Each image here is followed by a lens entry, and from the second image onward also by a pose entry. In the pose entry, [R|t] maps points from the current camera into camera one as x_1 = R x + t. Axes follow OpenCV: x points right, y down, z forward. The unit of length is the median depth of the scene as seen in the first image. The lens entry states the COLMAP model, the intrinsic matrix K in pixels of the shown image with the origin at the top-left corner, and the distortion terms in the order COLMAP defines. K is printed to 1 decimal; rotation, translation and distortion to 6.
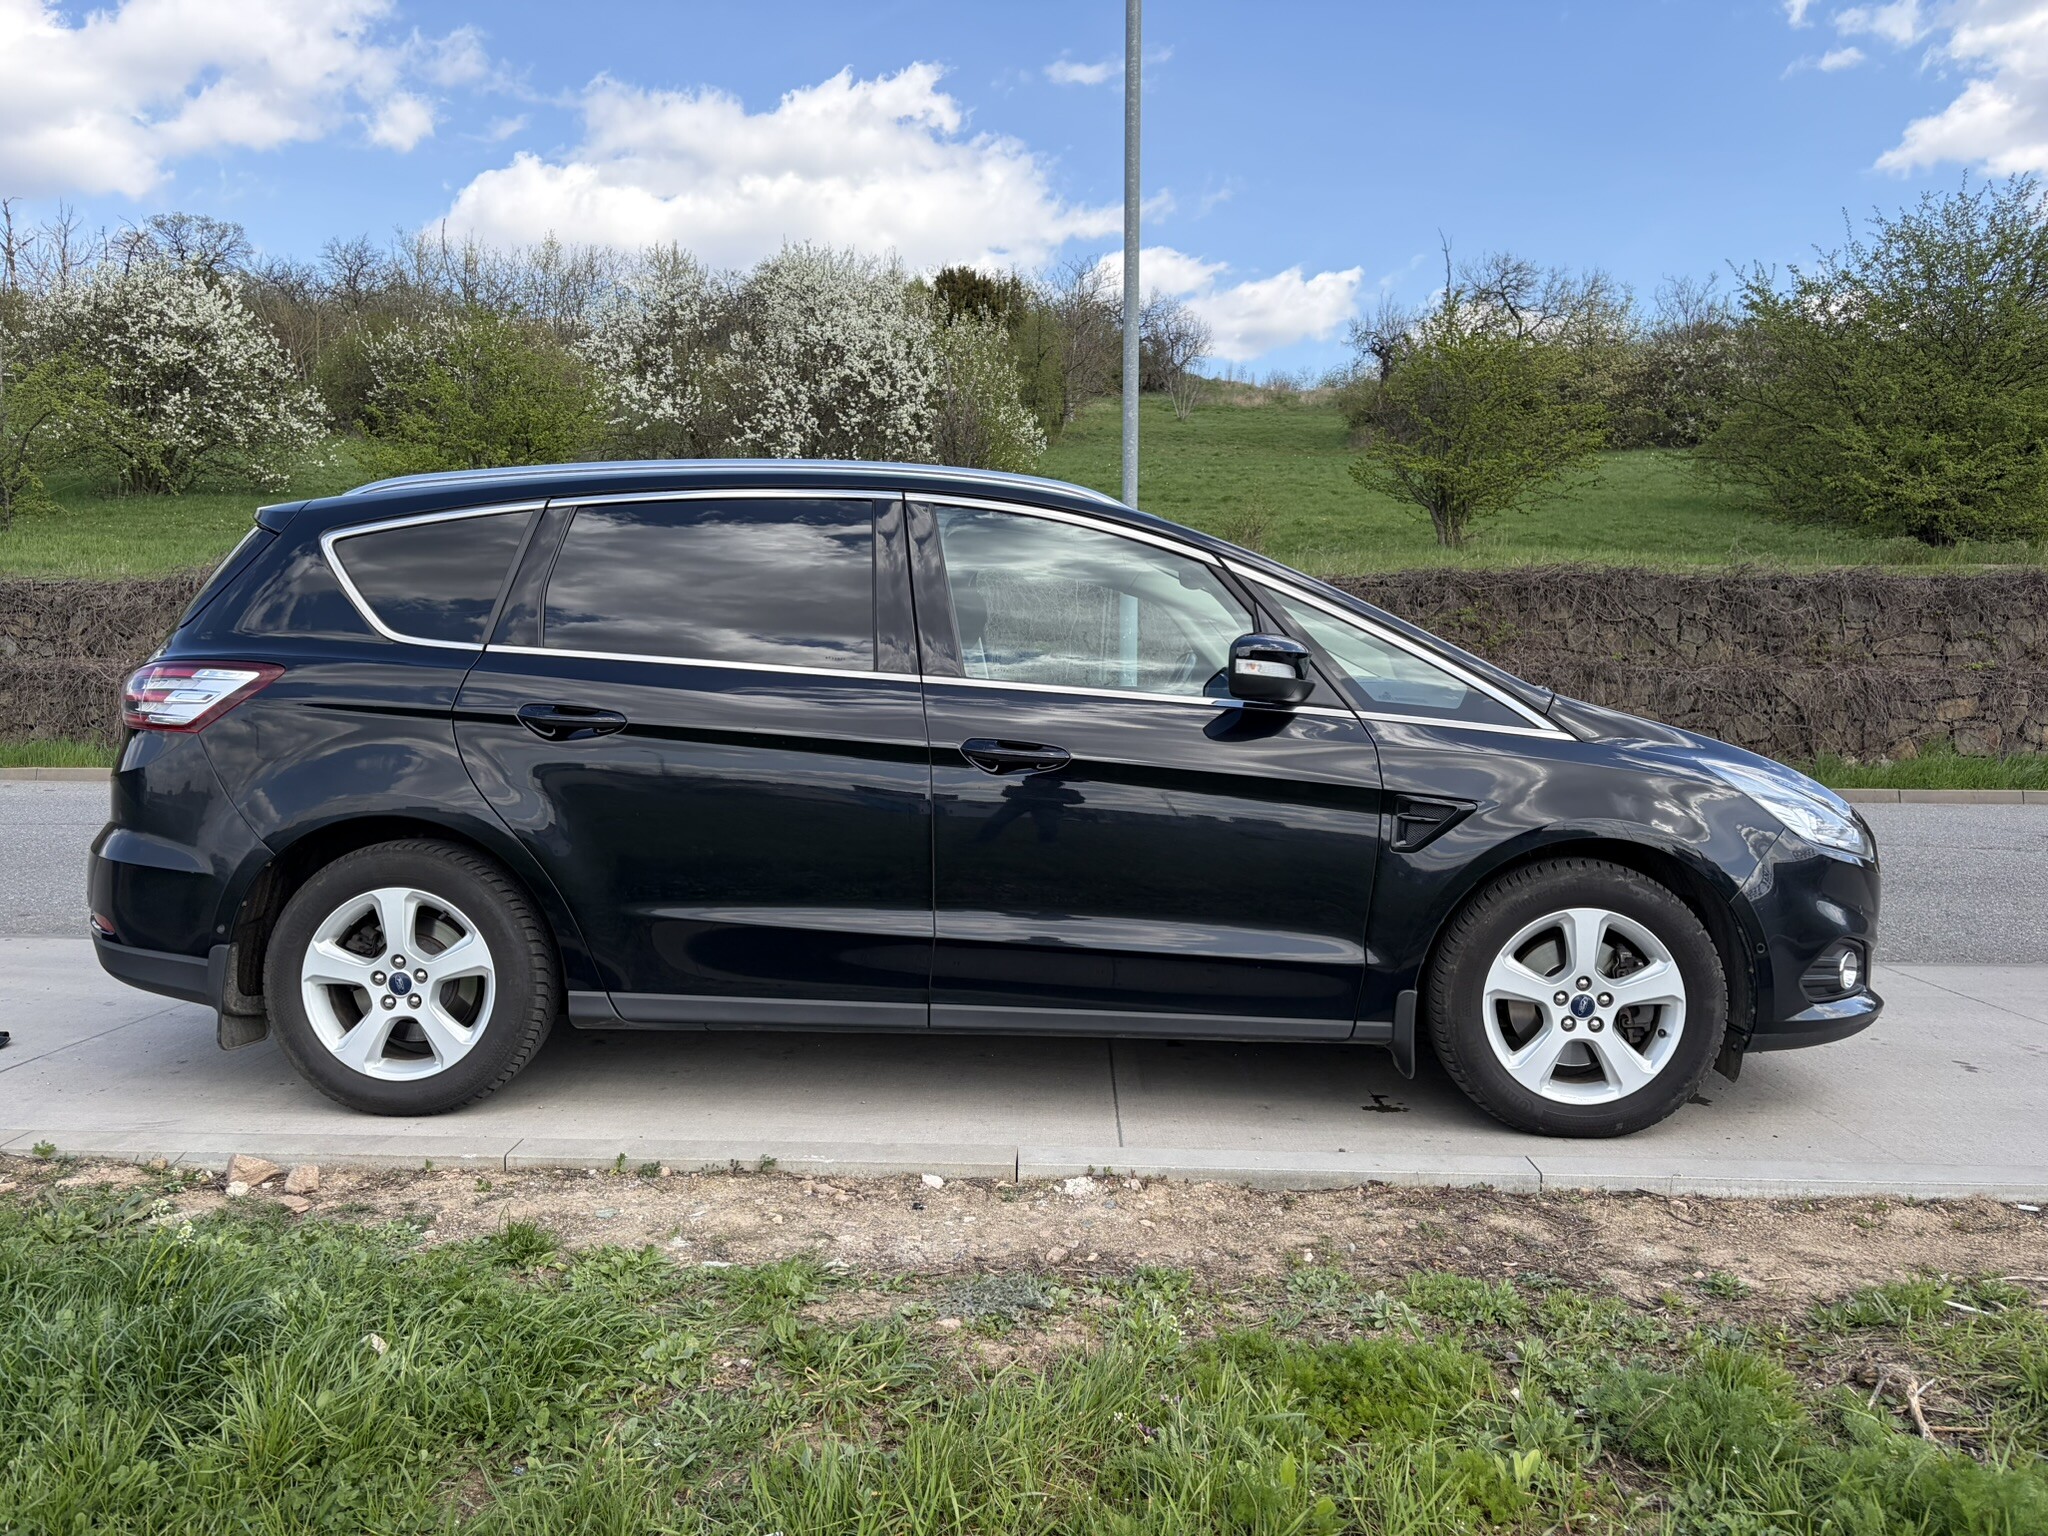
lens RADIAL K [[1543.5, 0, 1003.5], [0, 1543.5, 783.0], [0, 0, 1]] dist [0.054109, -0.056270]
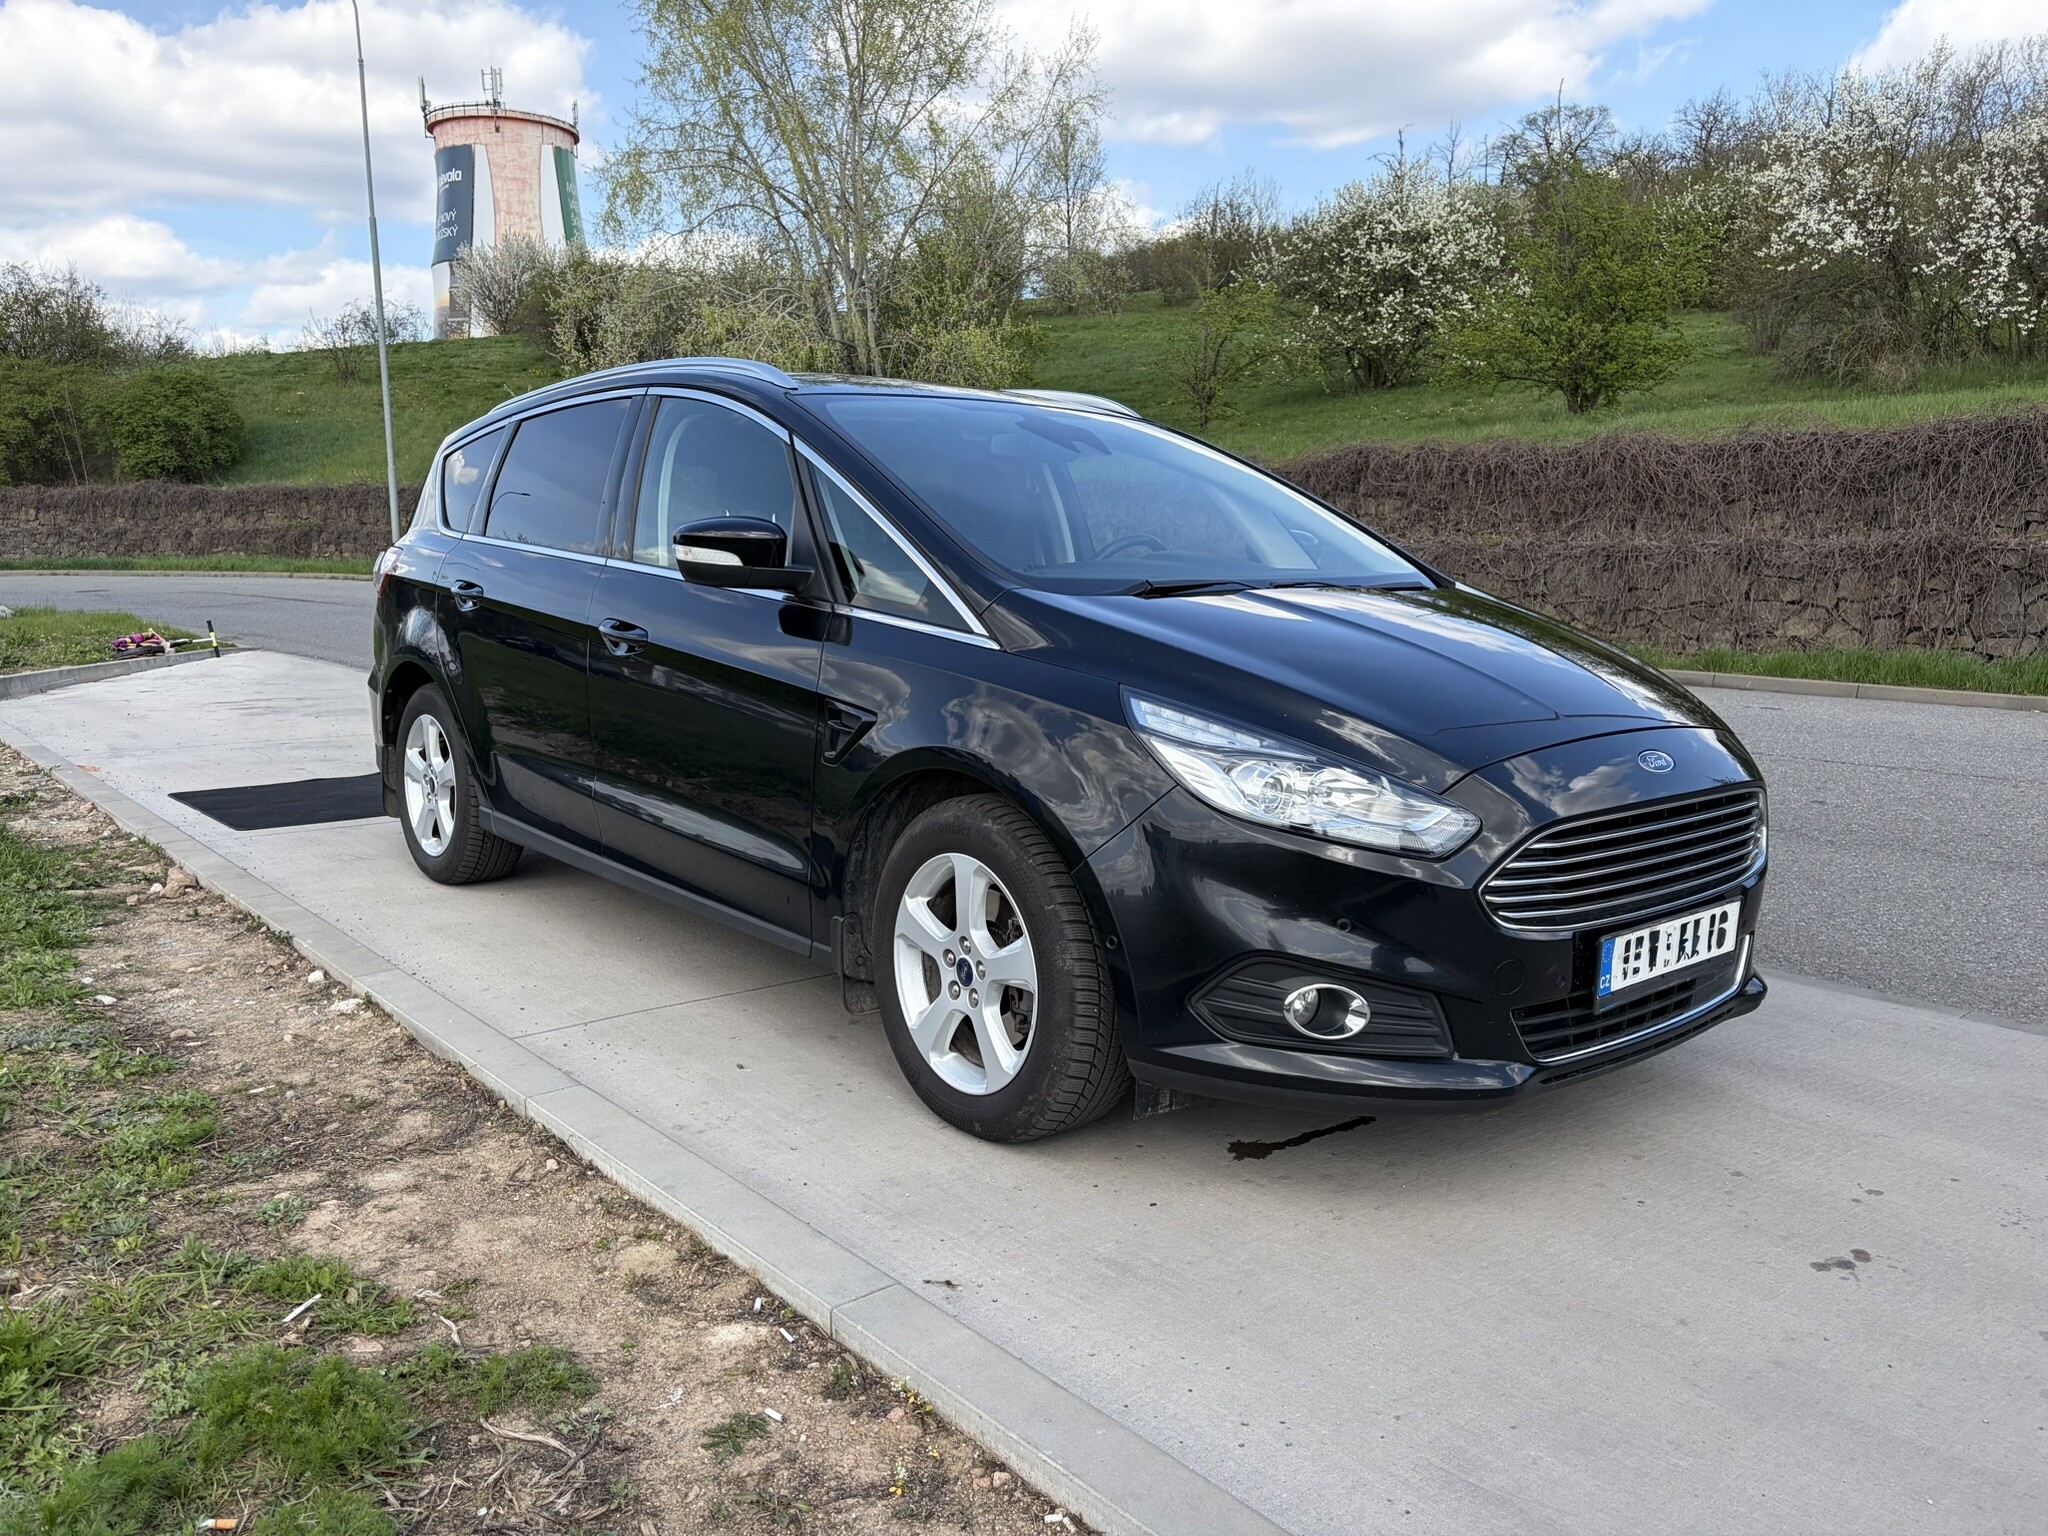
lens RADIAL K [[1543.5, 0, 1010.4], [0, 1543.5, 766.8], [0, 0, 1]] dist [0.054109, -0.056270]
pose [[0.664436, 0.104102, -0.740059, 0.183029], [-0.053792, 0.994344, 0.091576, -0.007555], [0.745407, -0.021037, 0.666278, 0.089405]]
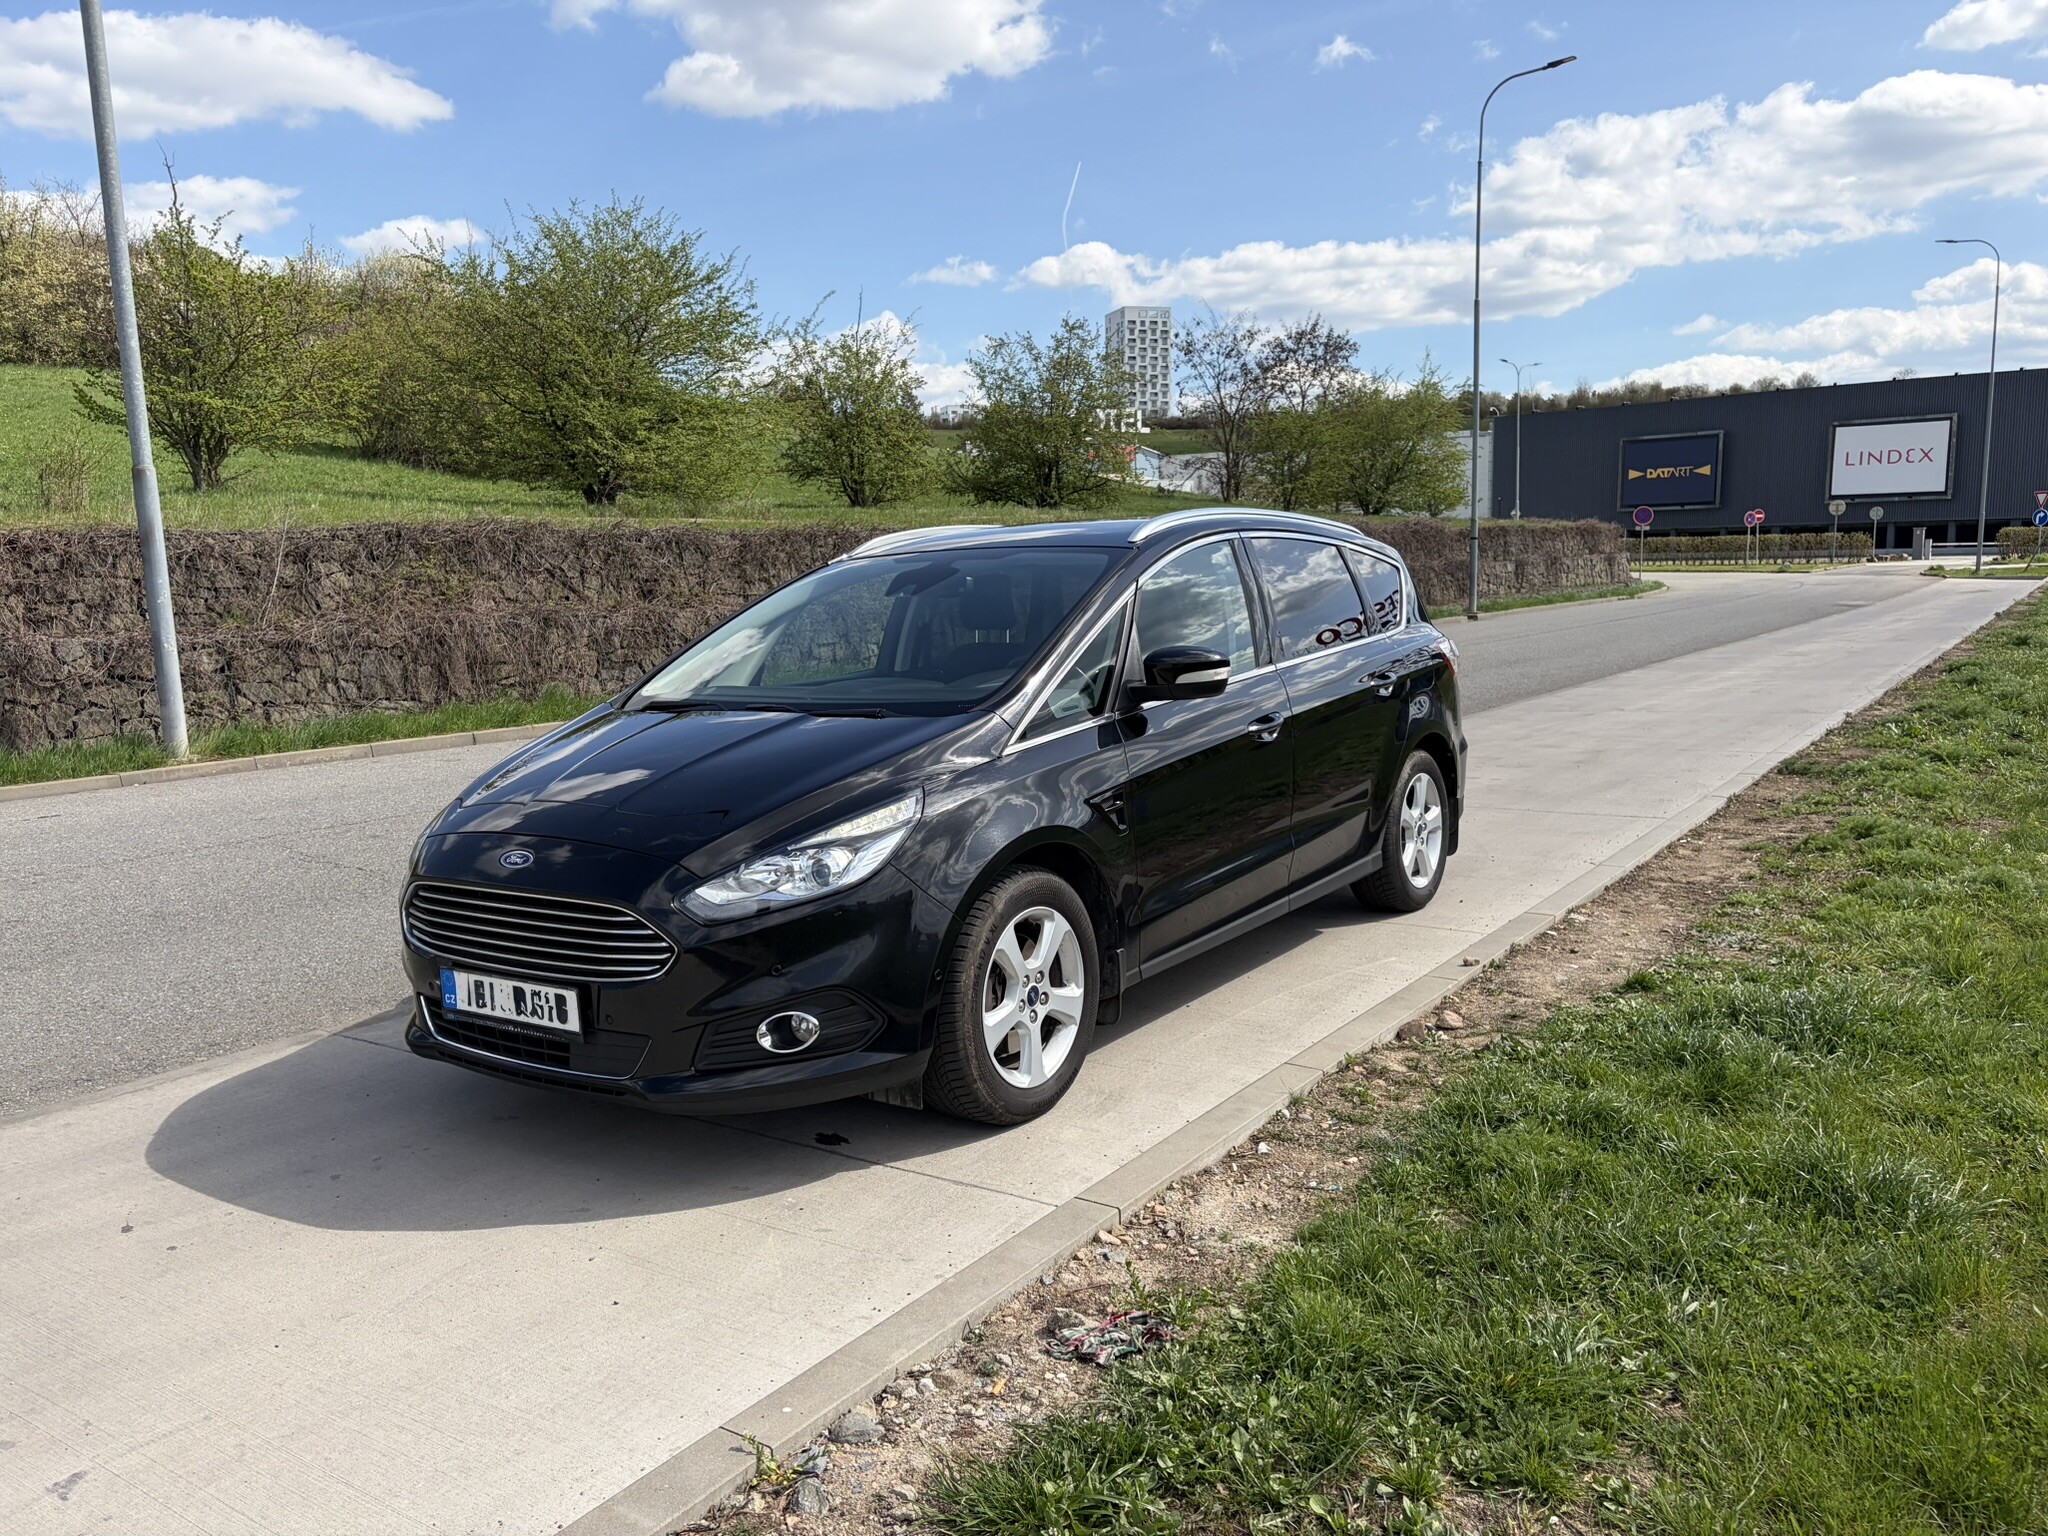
lens RADIAL K [[1543.5, 0, 1027.1], [0, 1543.5, 755.3], [0, 0, 1]] dist [0.054109, -0.056270]
pose [[0.531165, -0.120151, 0.838706, -0.282654], [0.094269, 0.992129, 0.082427, -0.023746], [-0.842008, 0.035282, 0.538310, 0.079999]]
